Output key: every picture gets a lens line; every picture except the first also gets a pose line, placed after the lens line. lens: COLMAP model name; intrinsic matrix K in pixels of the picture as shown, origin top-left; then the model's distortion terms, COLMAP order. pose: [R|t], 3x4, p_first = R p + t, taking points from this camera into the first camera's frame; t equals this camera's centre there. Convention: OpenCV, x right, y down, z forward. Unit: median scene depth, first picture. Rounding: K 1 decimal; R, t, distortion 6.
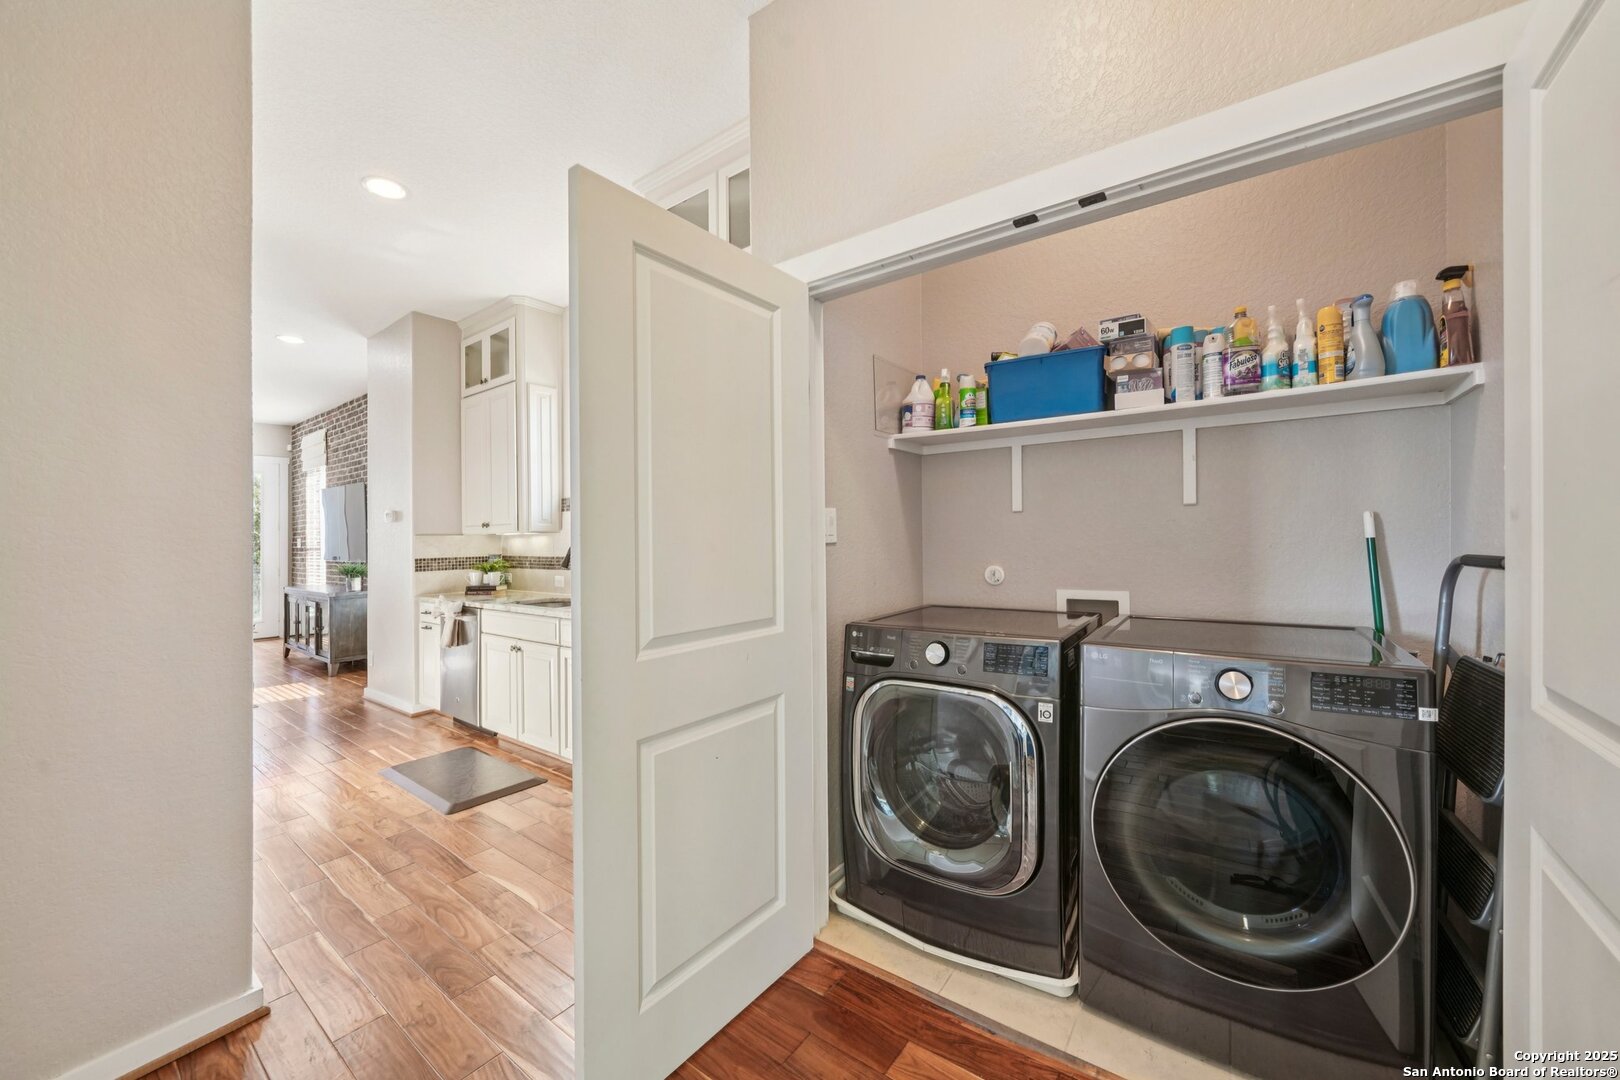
lens RADIAL K [[610.7, 0, 807.1], [0, 610.7, 537.8], [0, 0, 1]] dist [-0.000956, -0.000162]
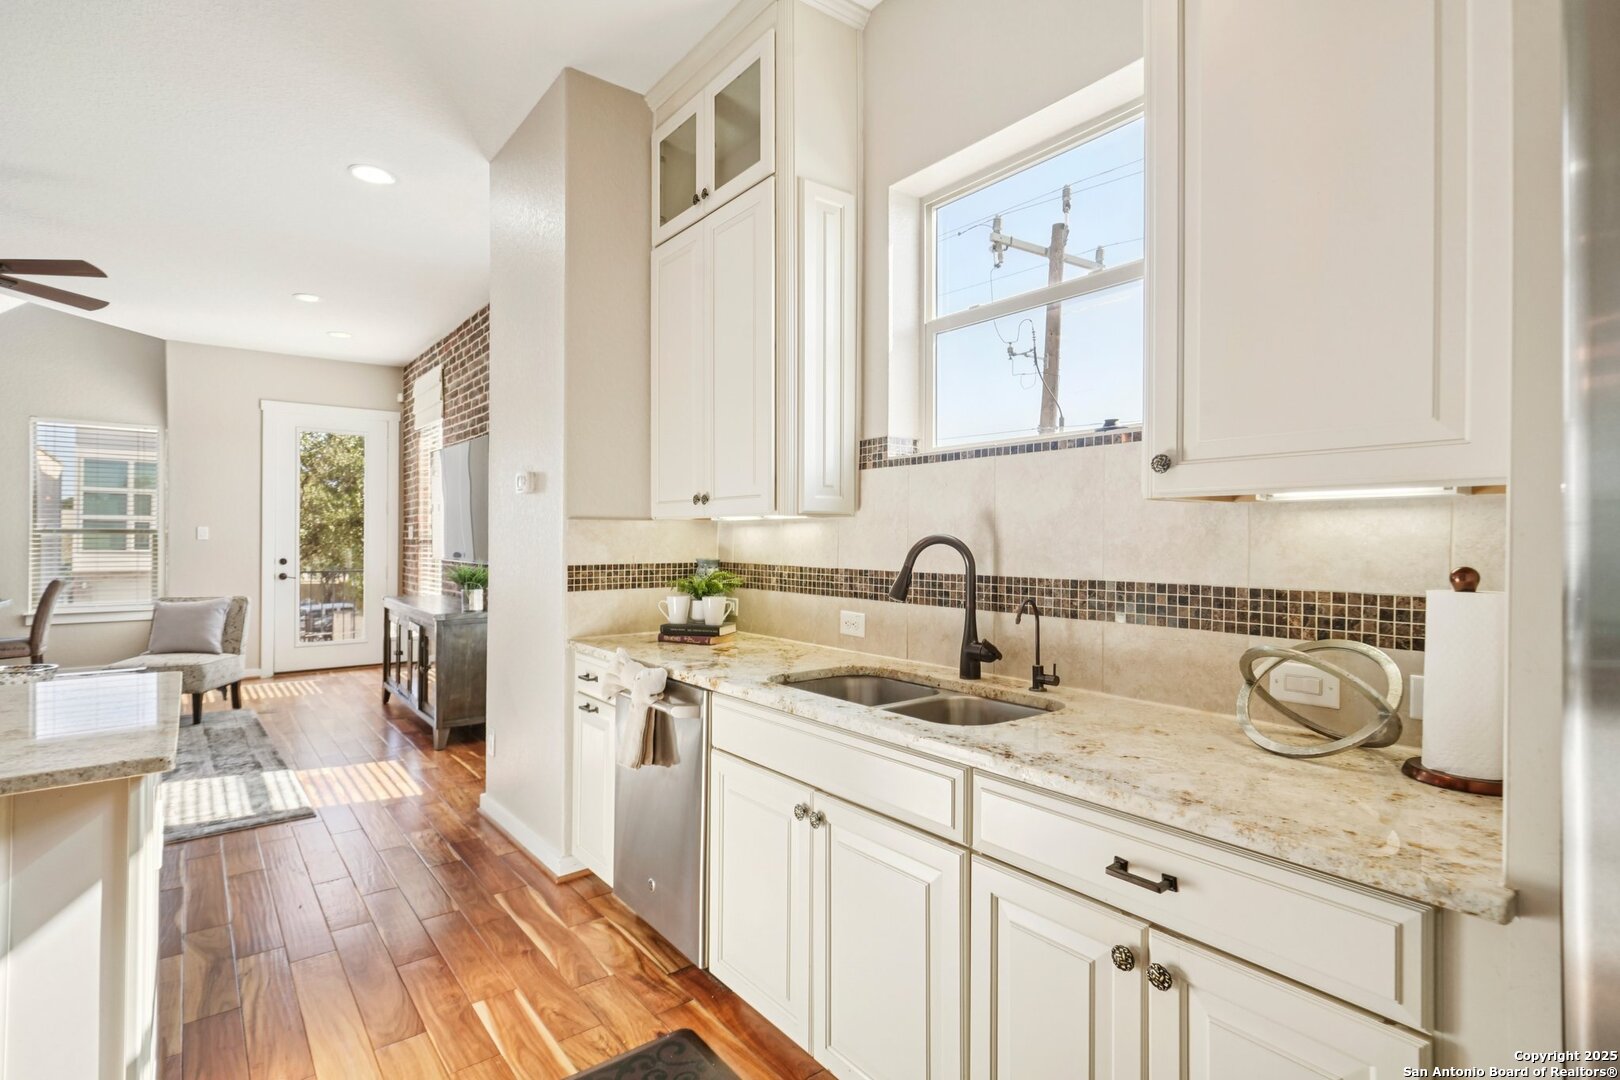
lens RADIAL K [[798.4, 0, 811.4], [0, 798.4, 534.2], [0, 0, 1]] dist [0.020282, -0.000138]
pose [[0.967325, 0.012269, -0.253242, -0.267210], [-0.011818, 0.999925, 0.003299, 0.003472], [0.253263, -0.000199, 0.967397, 0.392231]]
